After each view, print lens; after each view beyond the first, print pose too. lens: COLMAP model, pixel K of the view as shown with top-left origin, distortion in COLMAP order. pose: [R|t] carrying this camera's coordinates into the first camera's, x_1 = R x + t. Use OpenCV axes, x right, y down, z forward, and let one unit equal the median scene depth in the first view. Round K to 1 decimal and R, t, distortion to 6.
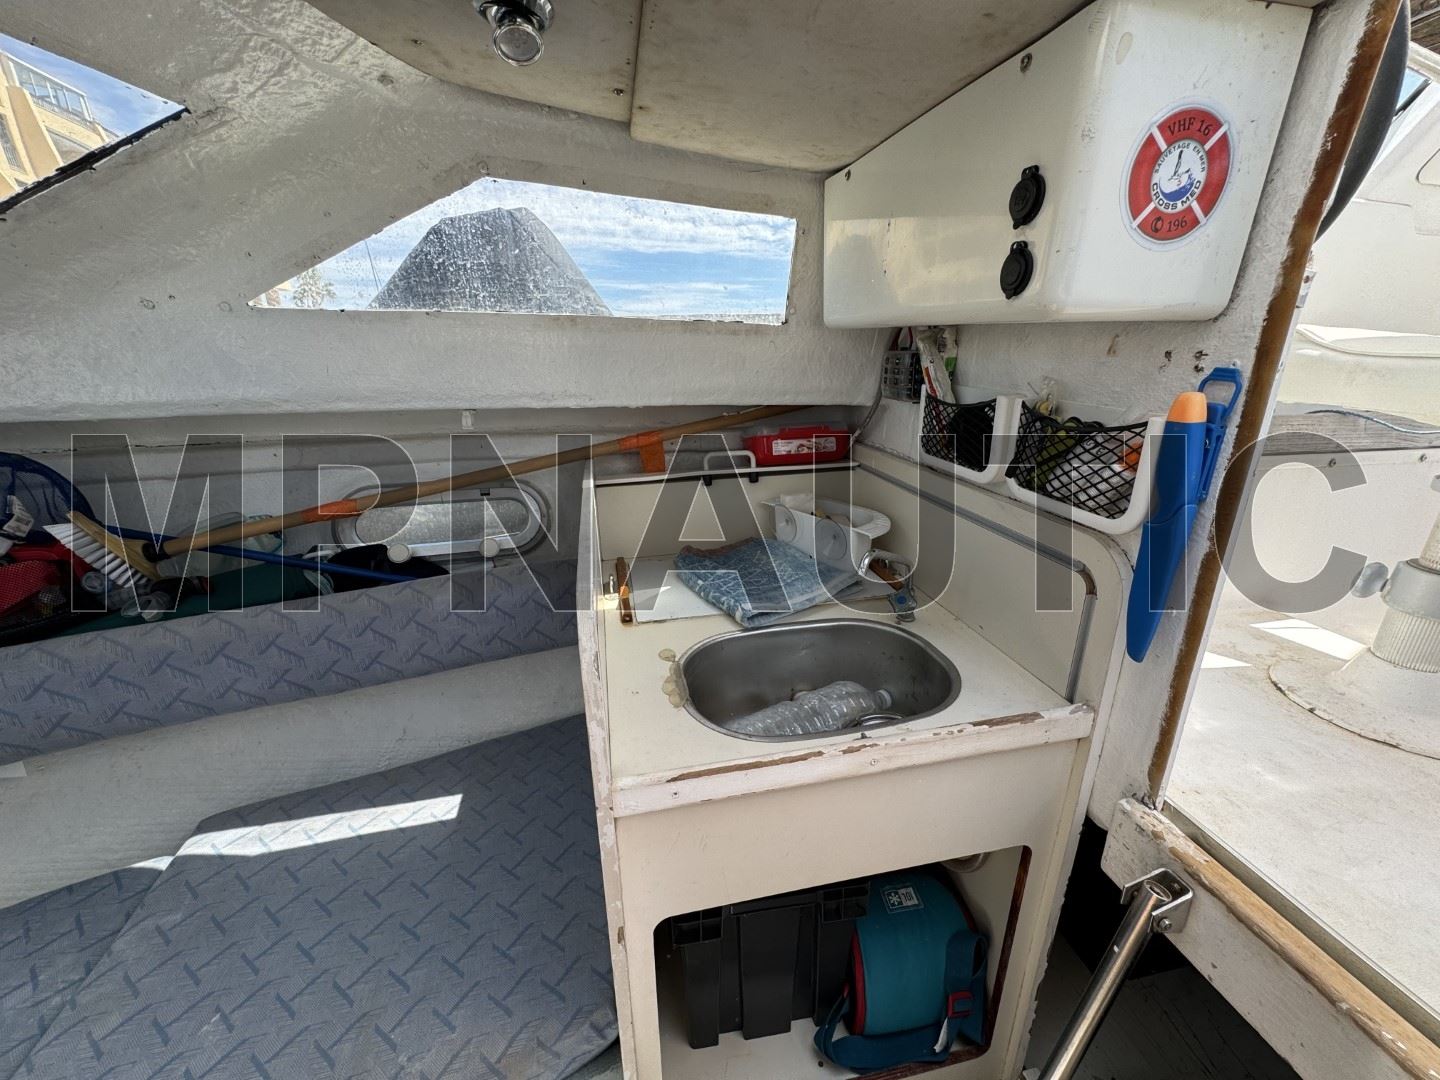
lens RADIAL K [[578.7, 0, 720.0], [0, 578.7, 540.0], [0, 0, 1]] dist [-0.000002, 0.000060]
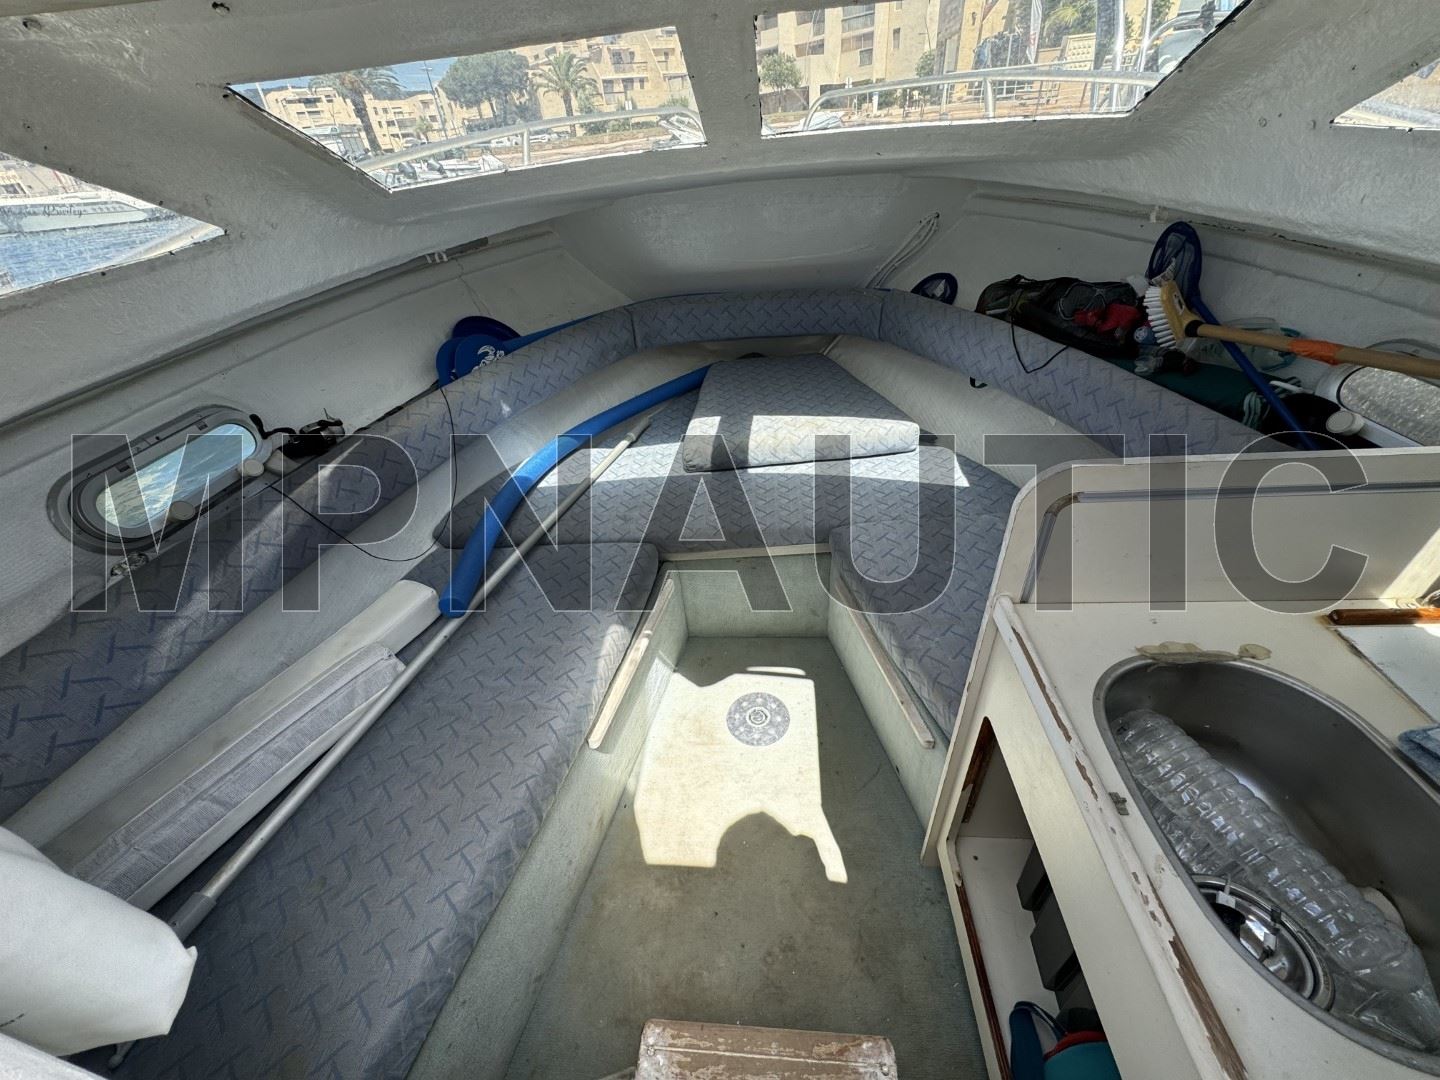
lens RADIAL K [[578.7, 0, 720.0], [0, 578.7, 540.0], [0, 0, 1]] dist [-0.000002, 0.000060]
pose [[-0.260992, 0.602648, -0.754121, 0.591148], [-0.236376, 0.717519, 0.655205, -0.255202], [0.935954, 0.349260, -0.044815, 0.258658]]
